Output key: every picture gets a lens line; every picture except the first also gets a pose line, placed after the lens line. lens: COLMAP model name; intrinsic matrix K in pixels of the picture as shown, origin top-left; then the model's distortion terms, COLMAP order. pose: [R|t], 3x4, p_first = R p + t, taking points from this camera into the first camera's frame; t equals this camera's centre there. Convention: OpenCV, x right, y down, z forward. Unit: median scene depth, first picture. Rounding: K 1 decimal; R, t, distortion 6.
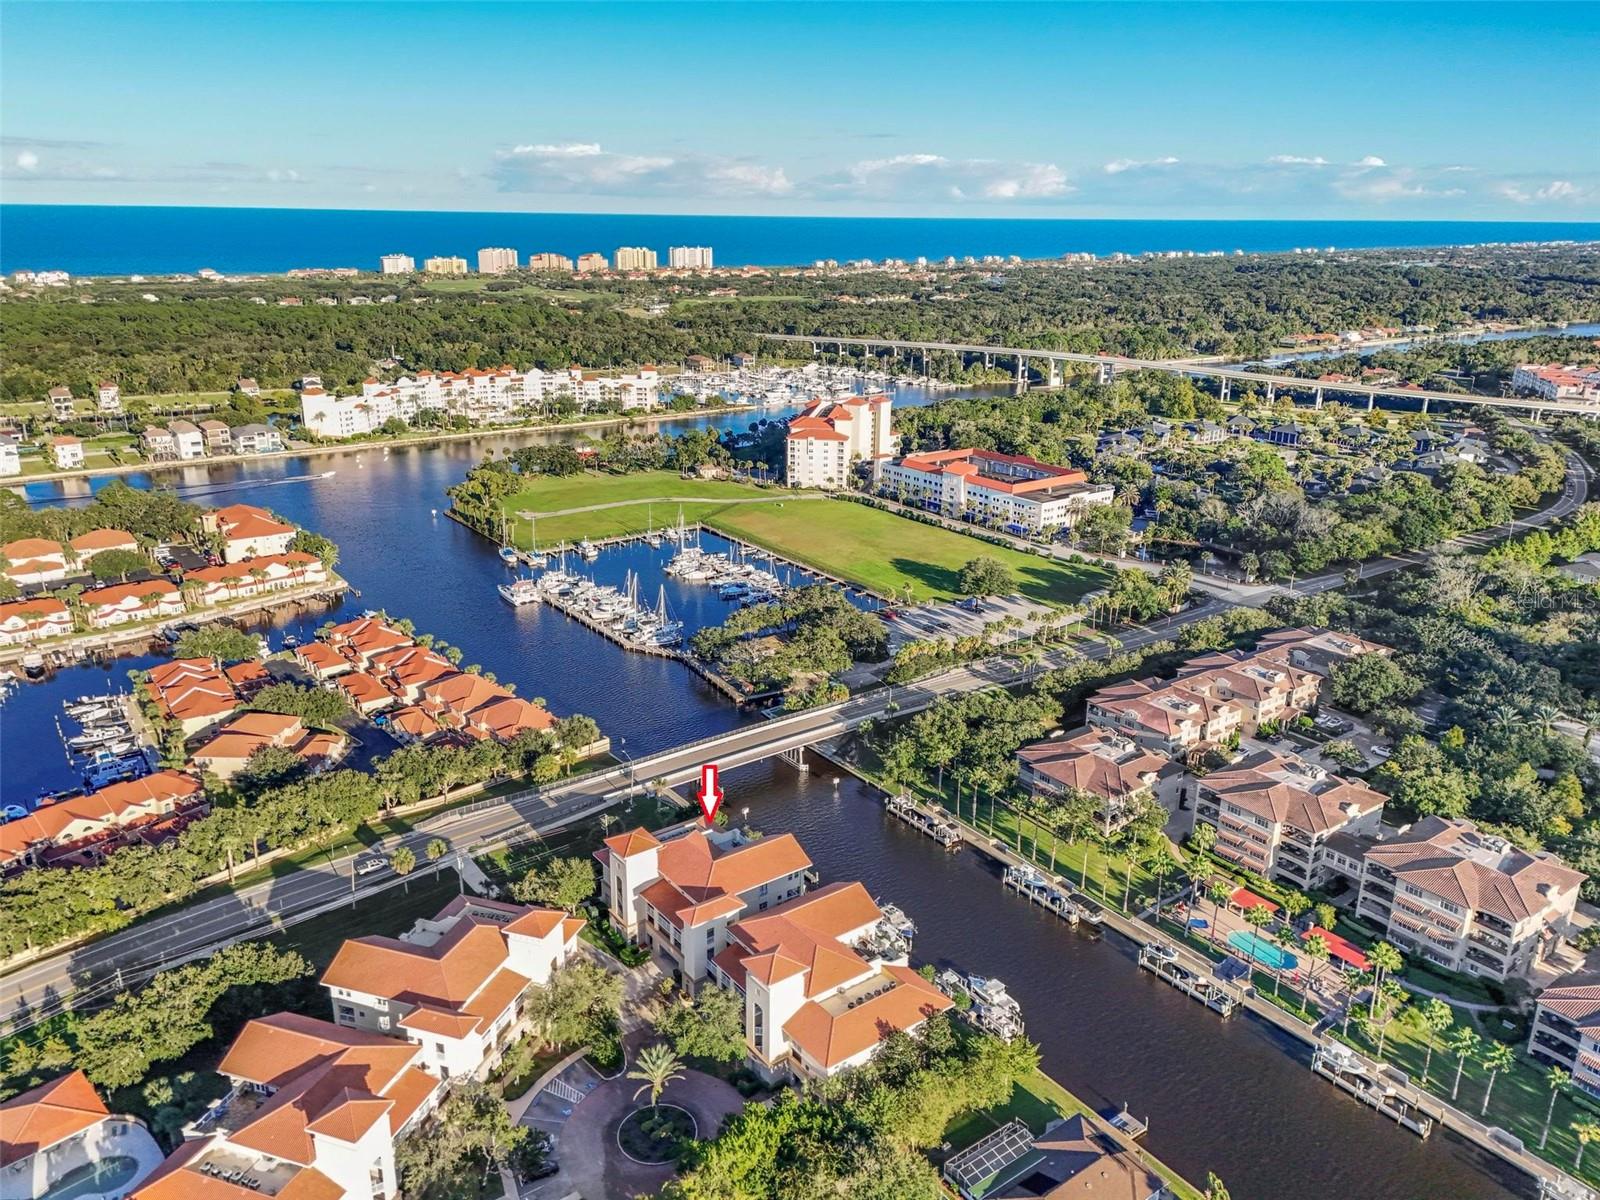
lens RADIAL K [[1171.0, 0, 799.5], [0, 1171.0, 607.8], [0, 0, 1]] dist [0.087265, -0.090257]
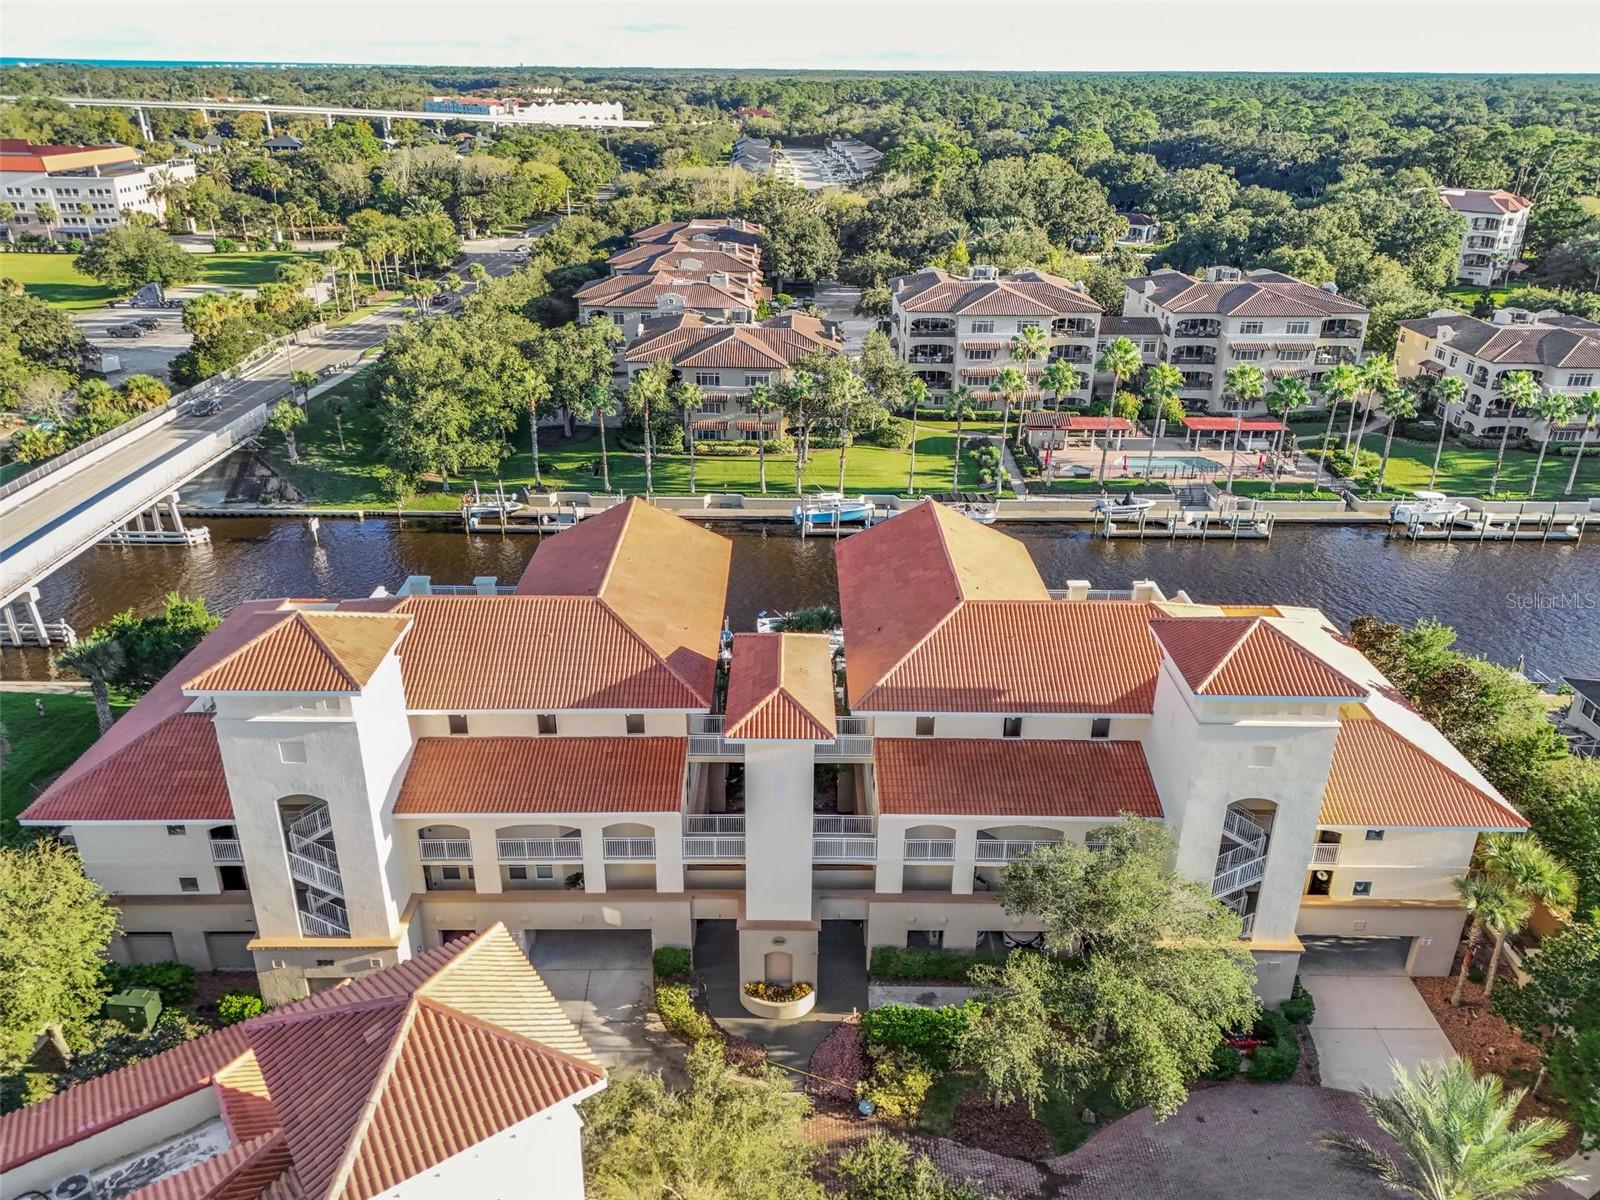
lens RADIAL K [[1171.0, 0, 799.5], [0, 1171.0, 607.8], [0, 0, 1]] dist [0.087265, -0.090257]
pose [[0.590286, -0.338950, 0.732581, -0.138620], [0.254367, 0.939434, 0.229697, 0.083266], [-0.766068, 0.050757, 0.640753, 0.393409]]
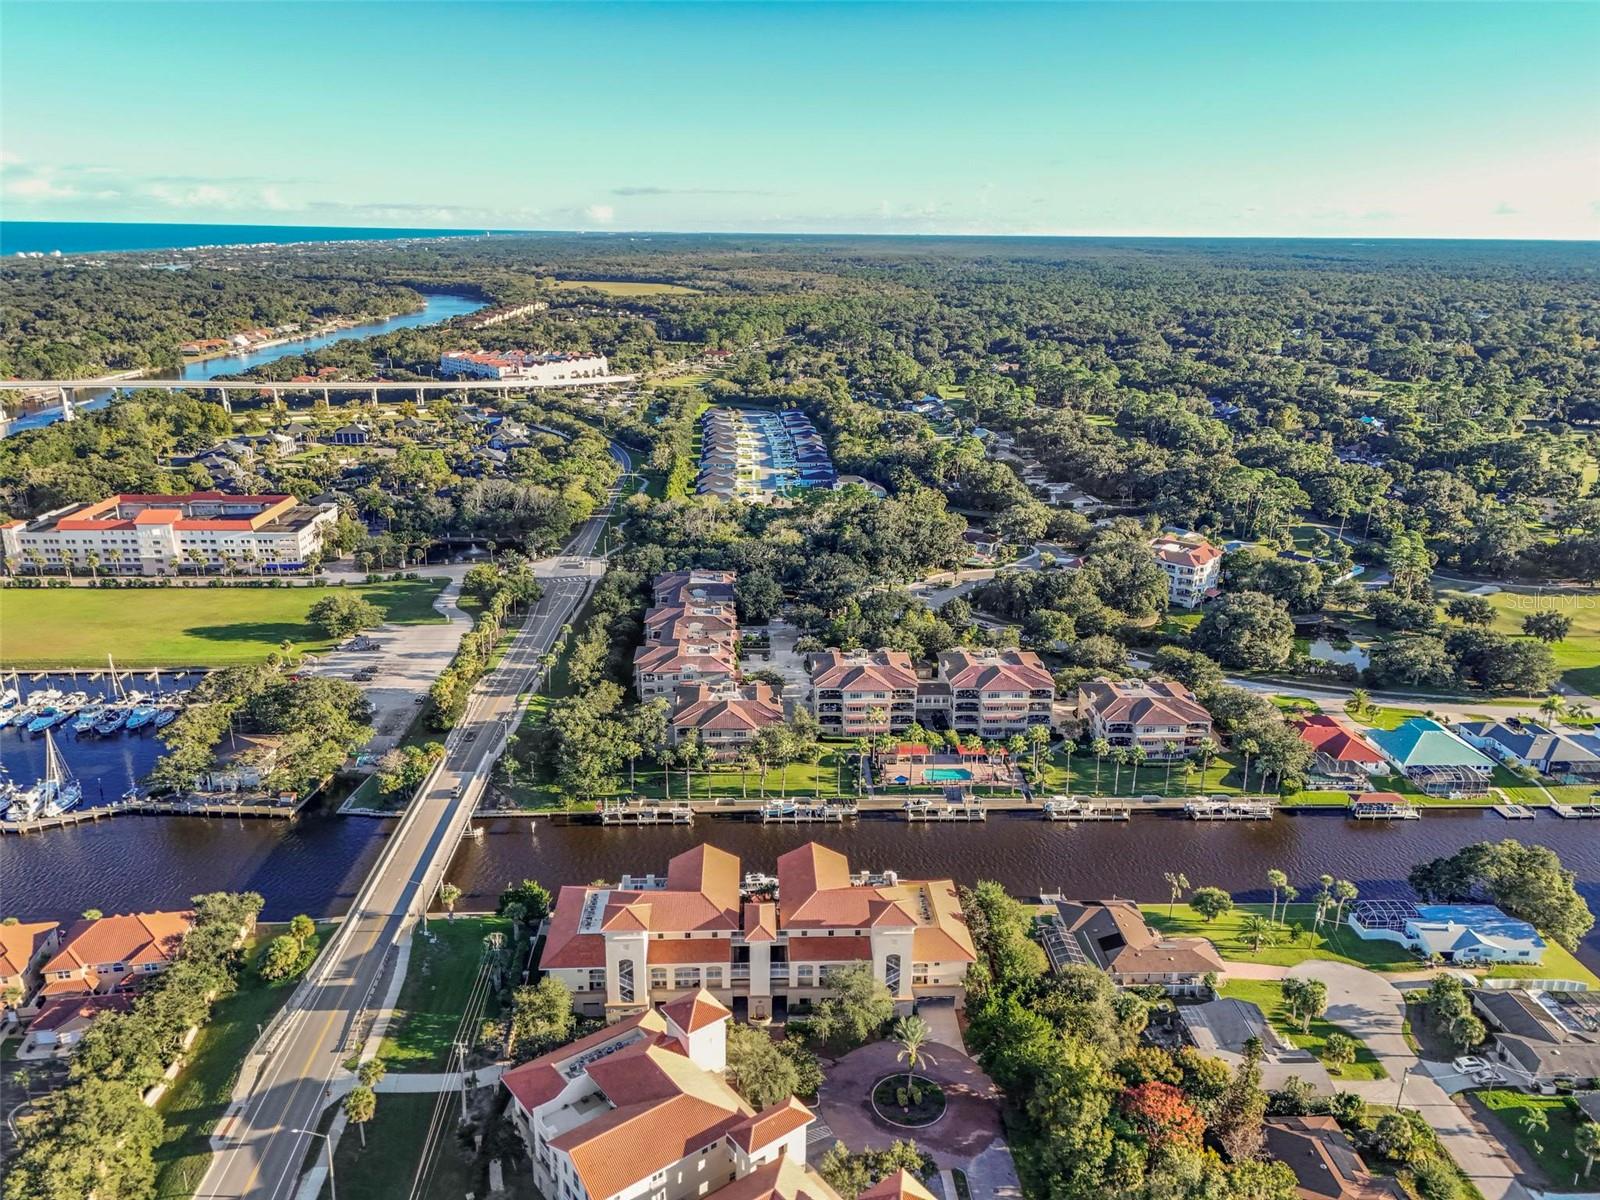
lens RADIAL K [[1171.0, 0, 799.5], [0, 1171.0, 607.8], [0, 0, 1]] dist [0.087265, -0.090257]
pose [[0.558126, -0.259687, 0.788073, -0.380432], [0.261284, 0.956451, 0.130125, -0.059970], [-0.787544, 0.133285, 0.601672, 0.162899]]
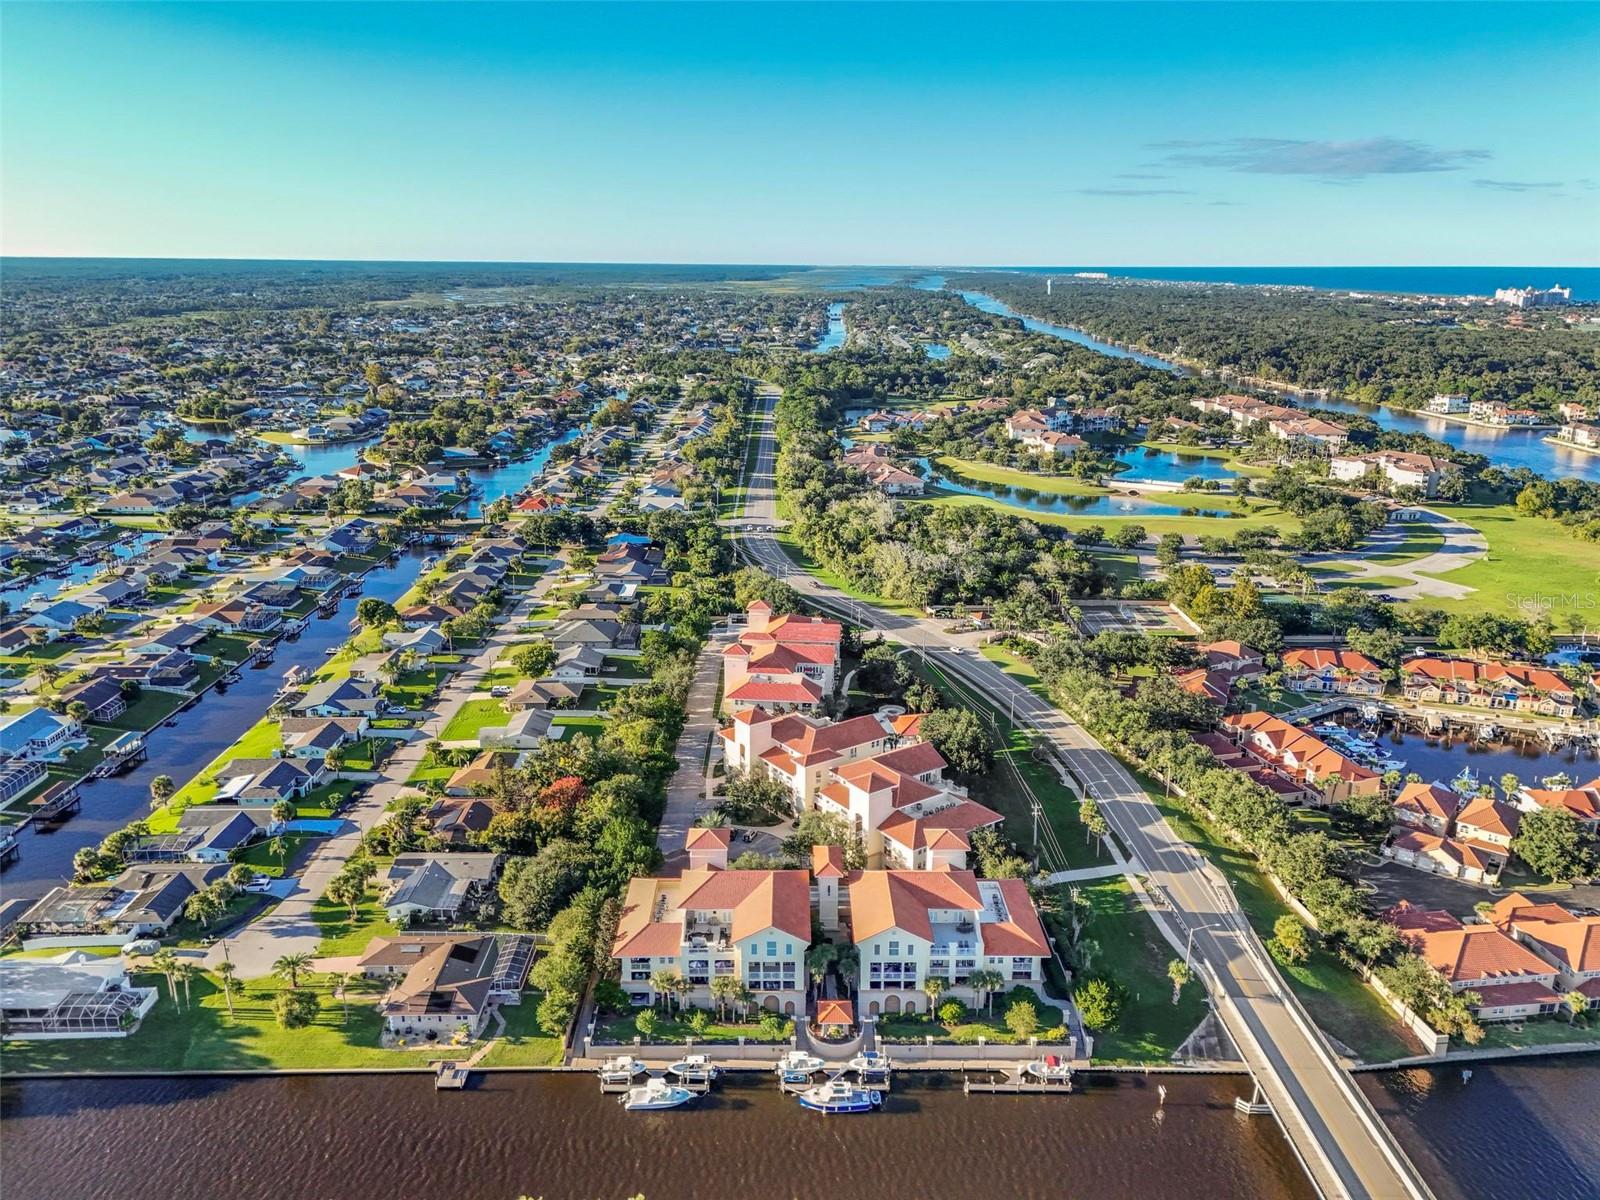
lens RADIAL K [[1171.0, 0, 799.5], [0, 1171.0, 607.8], [0, 0, 1]] dist [0.087265, -0.090257]
pose [[-0.586563, 0.216809, -0.780345, 0.362160], [-0.270961, 0.855448, 0.441349, -0.205050], [0.763233, 0.470322, -0.443027, 0.661285]]
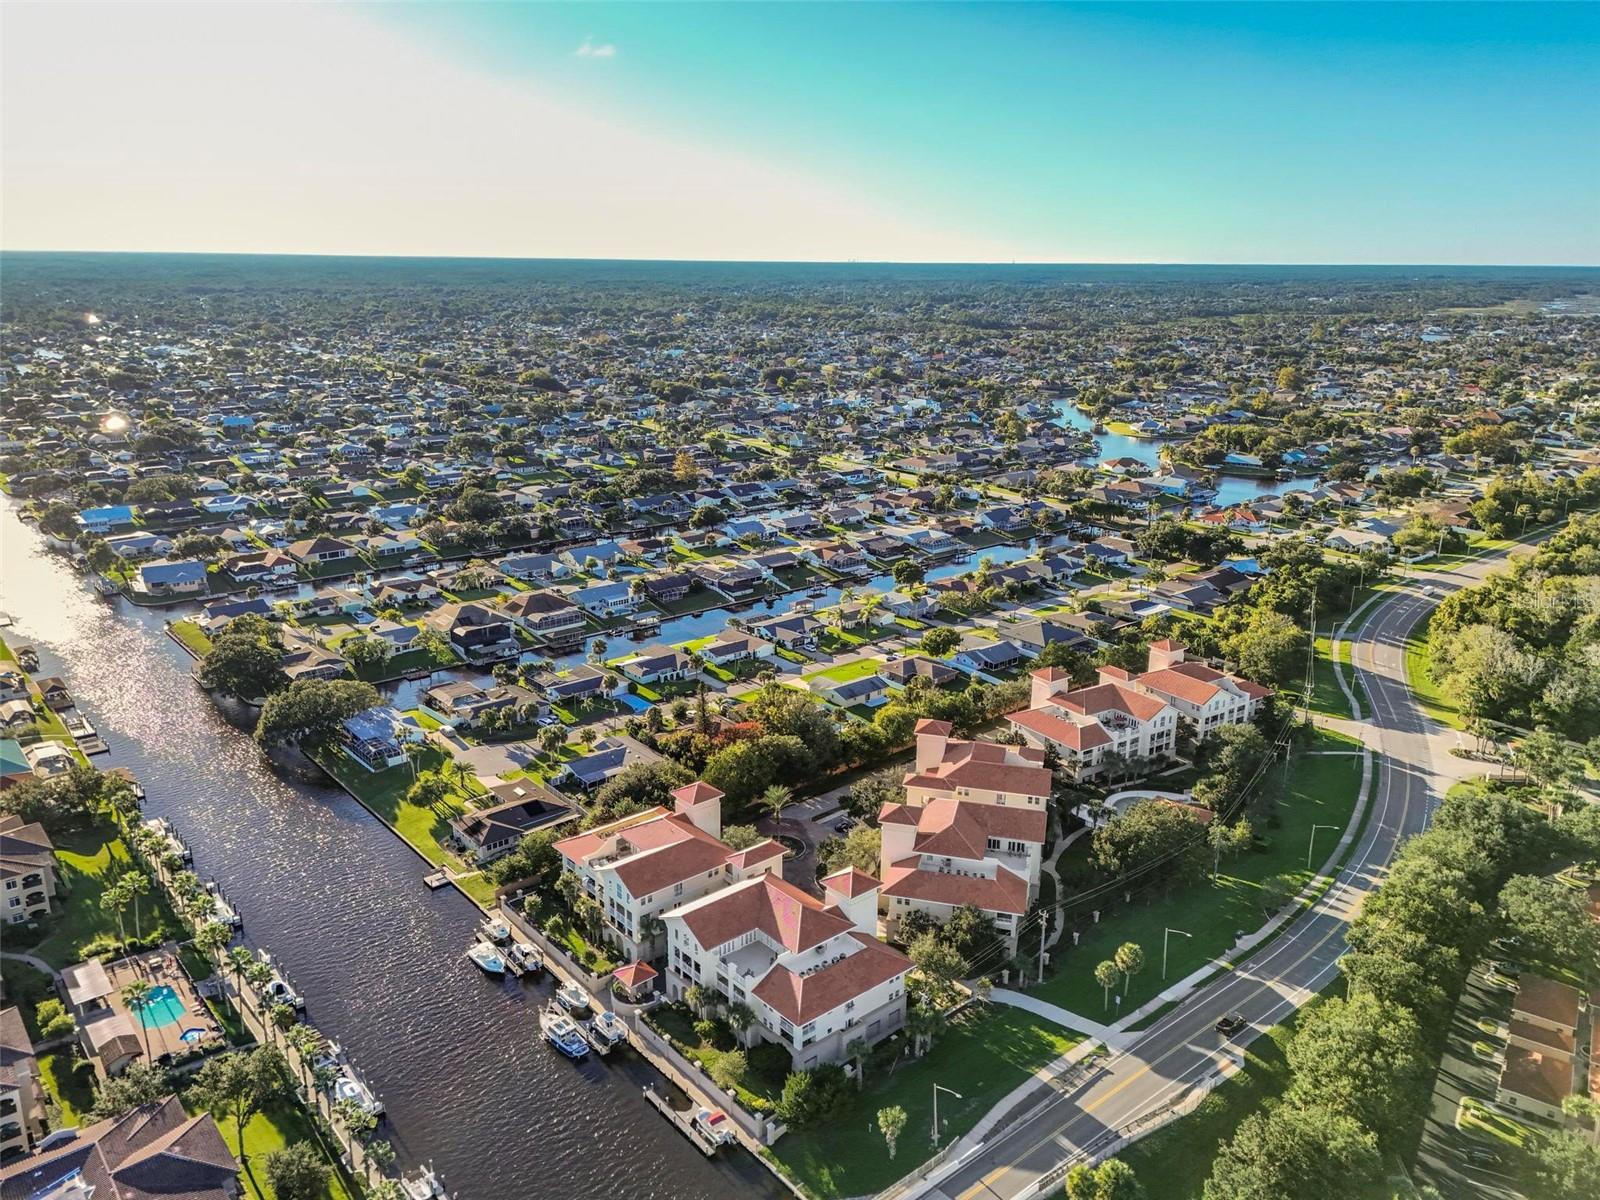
lens RADIAL K [[1171.0, 0, 799.5], [0, 1171.0, 607.8], [0, 0, 1]] dist [0.087265, -0.090257]
pose [[-0.996967, 0.001548, -0.077815, -0.014244], [-0.043798, 0.815314, 0.577360, -0.270261], [0.064338, 0.579017, -0.812773, 0.854689]]
